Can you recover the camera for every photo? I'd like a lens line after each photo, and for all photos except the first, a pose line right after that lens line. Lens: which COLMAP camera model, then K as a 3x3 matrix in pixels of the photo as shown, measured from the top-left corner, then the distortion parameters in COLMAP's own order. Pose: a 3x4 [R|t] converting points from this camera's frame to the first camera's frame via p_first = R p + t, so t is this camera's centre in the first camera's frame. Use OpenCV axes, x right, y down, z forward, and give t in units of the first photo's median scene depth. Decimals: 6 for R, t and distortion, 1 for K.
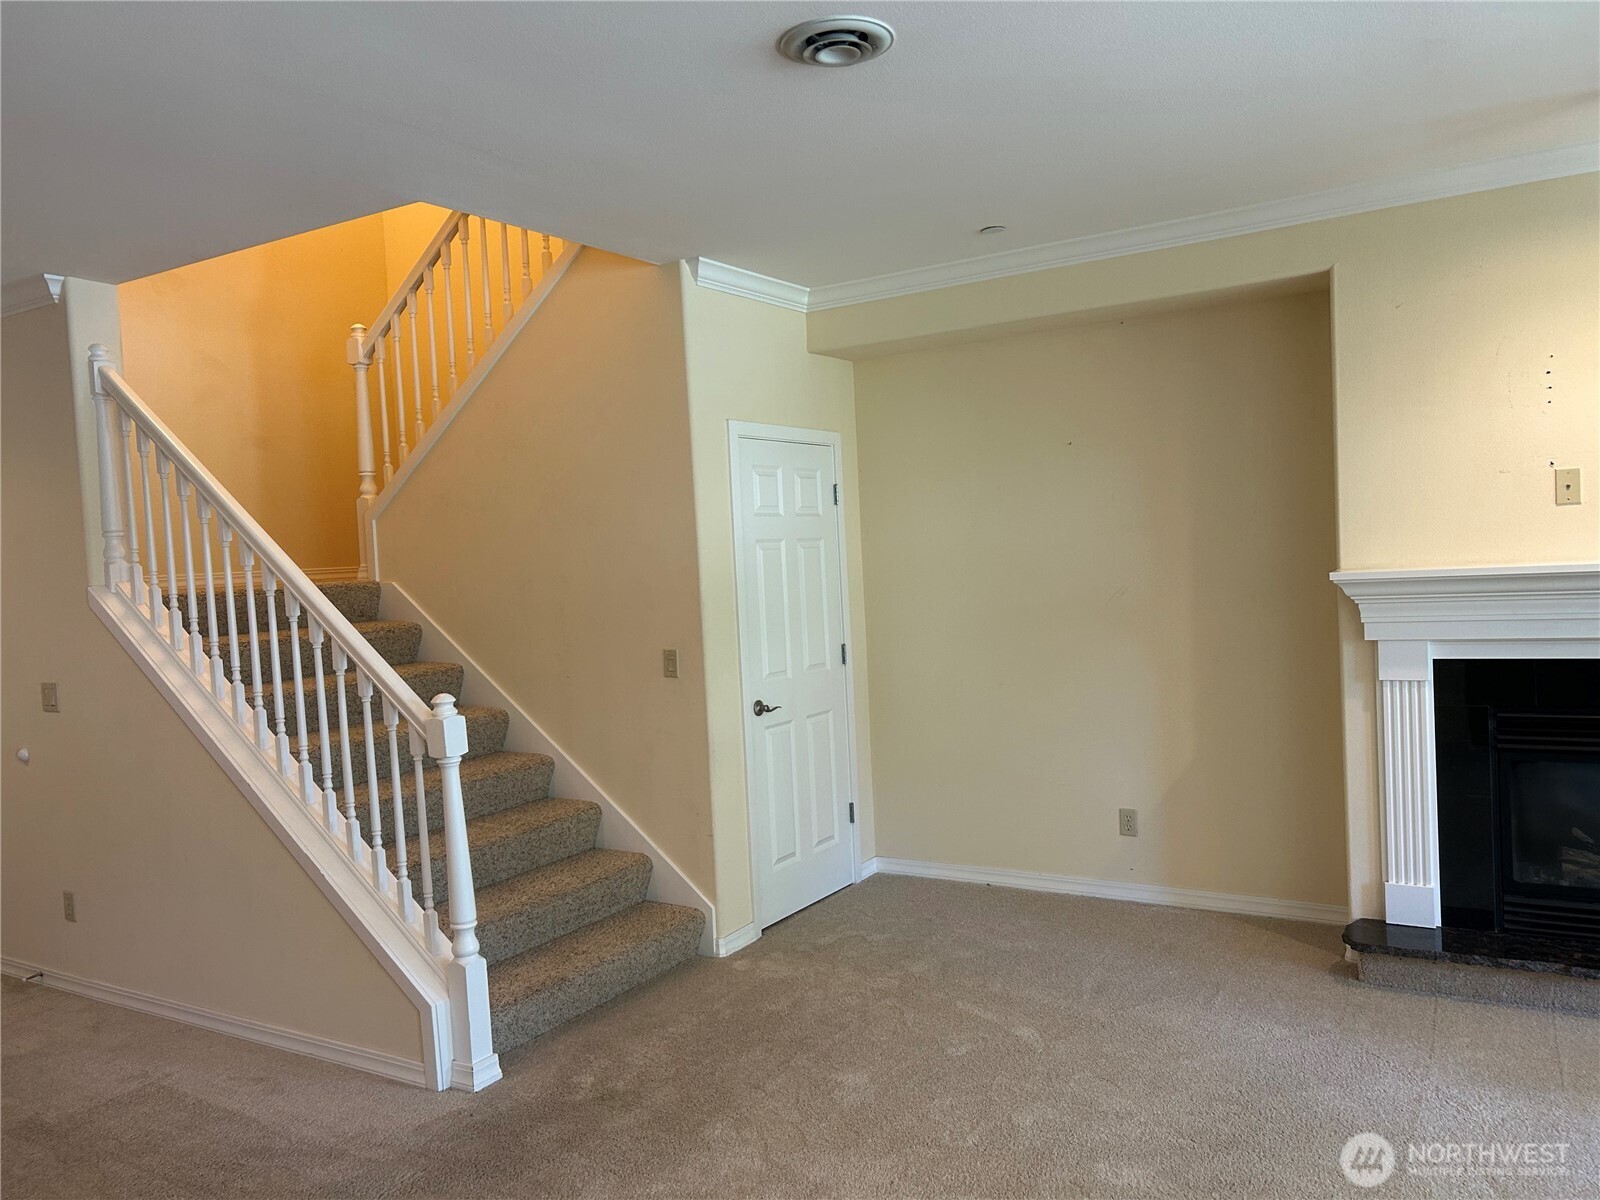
lens RADIAL K [[1192.7, 0, 804.5], [0, 1192.7, 615.6], [0, 0, 1]] dist [0.087923, -0.113311]
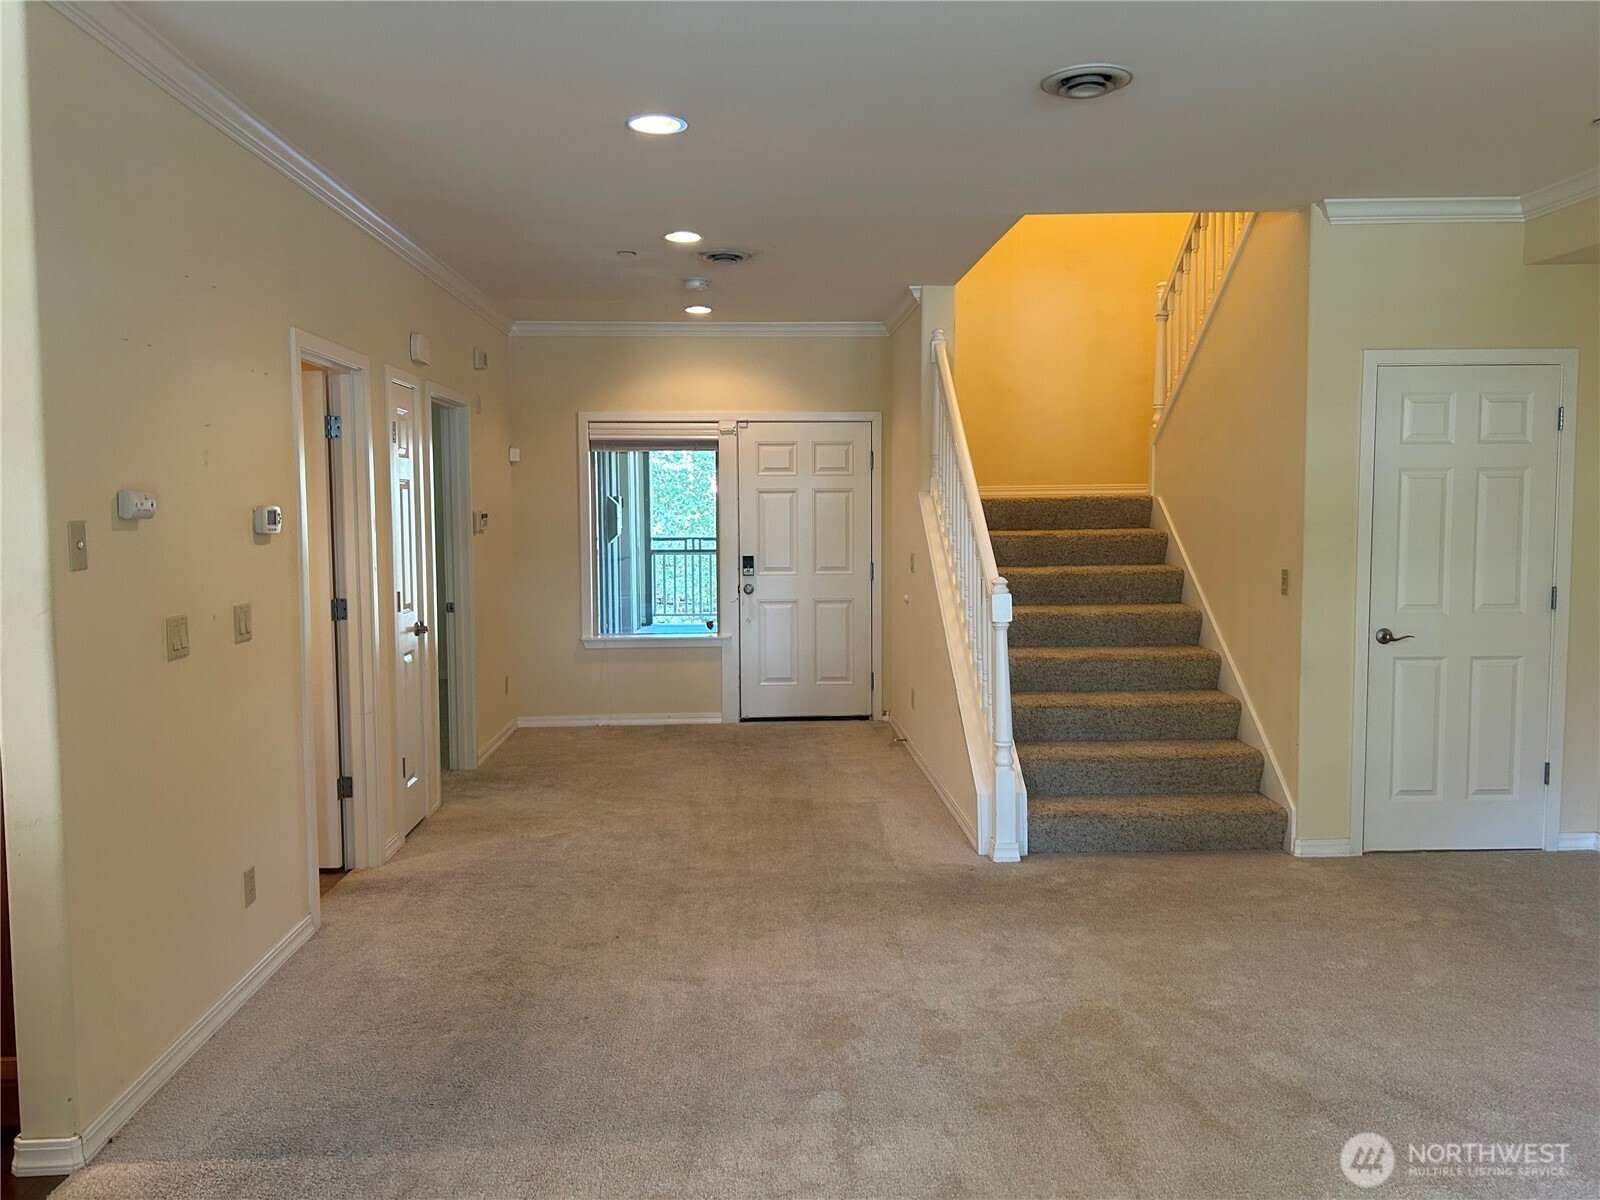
lens RADIAL K [[1173.7, 0, 800.0], [0, 1173.7, 600.0], [0, 0, 1]] dist [0.026517, -0.007695]
pose [[0.571766, 0.113772, -0.812490, 0.529995], [-0.064843, 0.993507, 0.093488, -0.015610], [0.817850, -0.000769, 0.575430, 0.025397]]
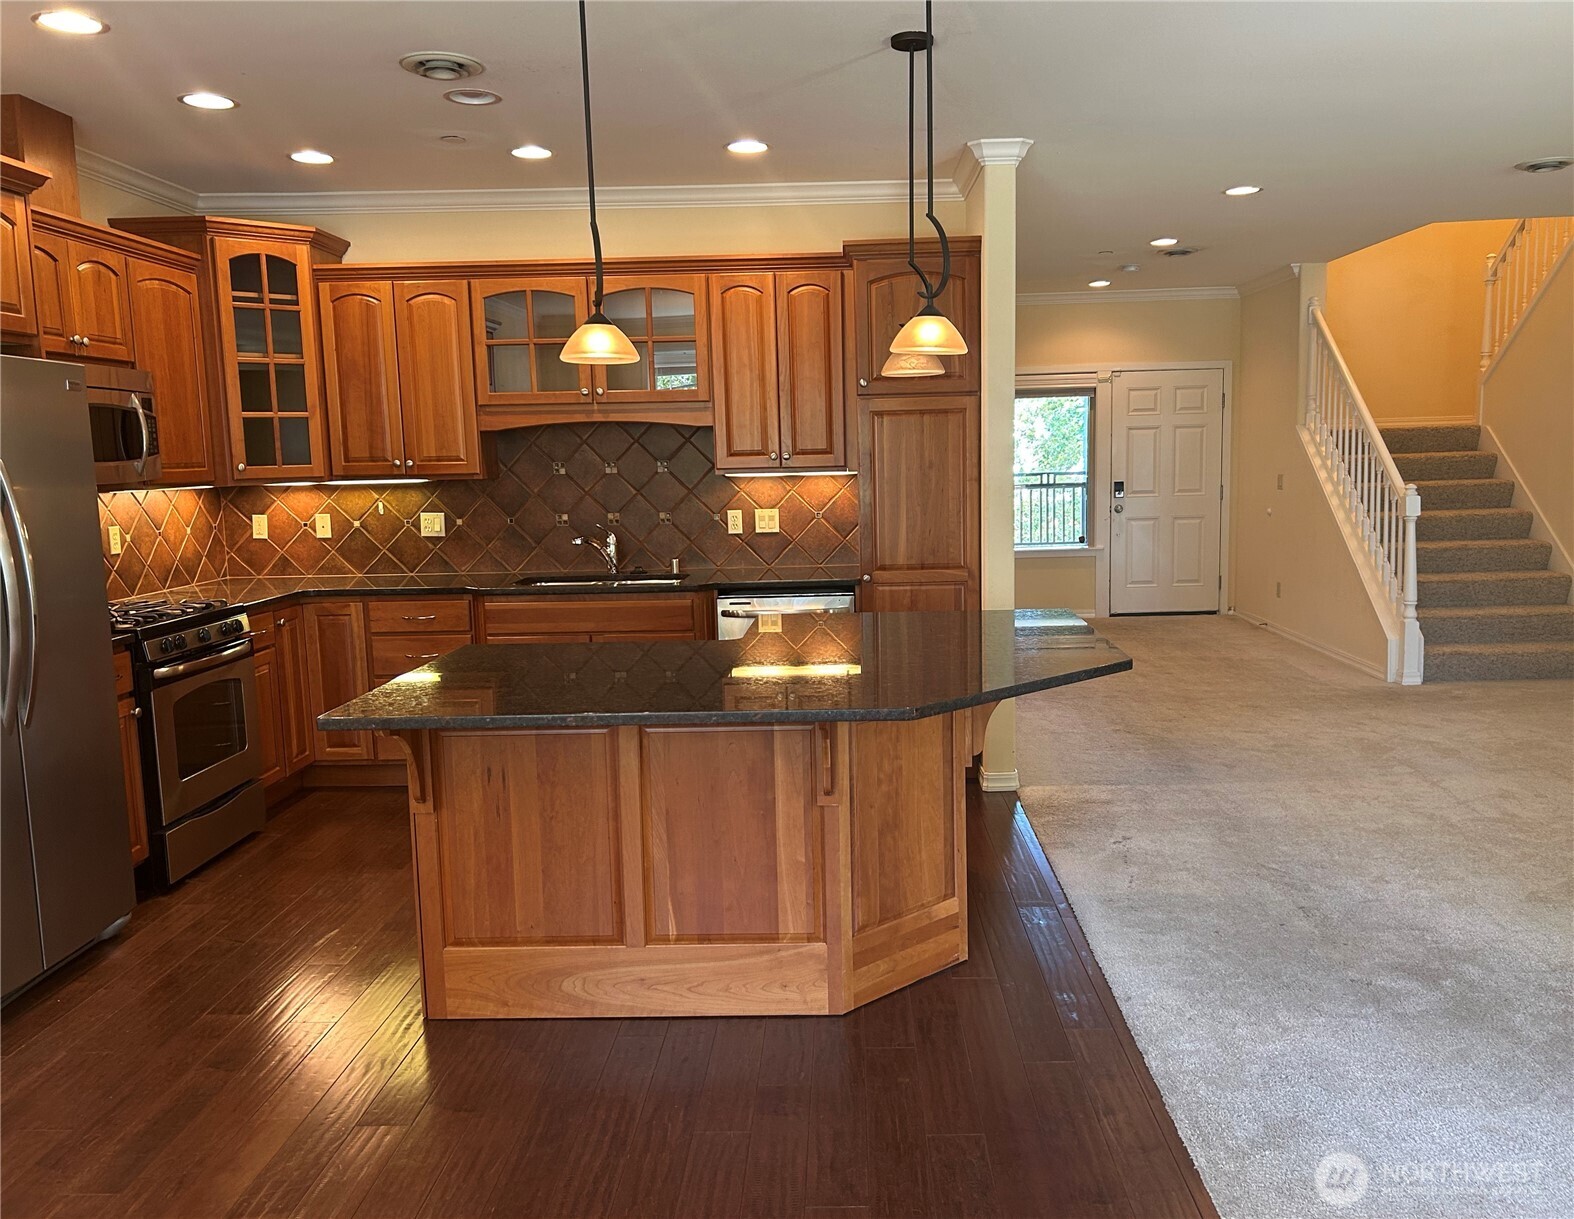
lens RADIAL K [[1246.9, 0, 847.3], [0, 1246.9, 627.1], [0, 0, 1]] dist [0.001430, -0.005795]
pose [[0.522231, 0.157868, -0.838065, 0.756444], [-0.043543, 0.986371, 0.158672, 0.010202], [0.851692, -0.046372, 0.521987, -0.671696]]
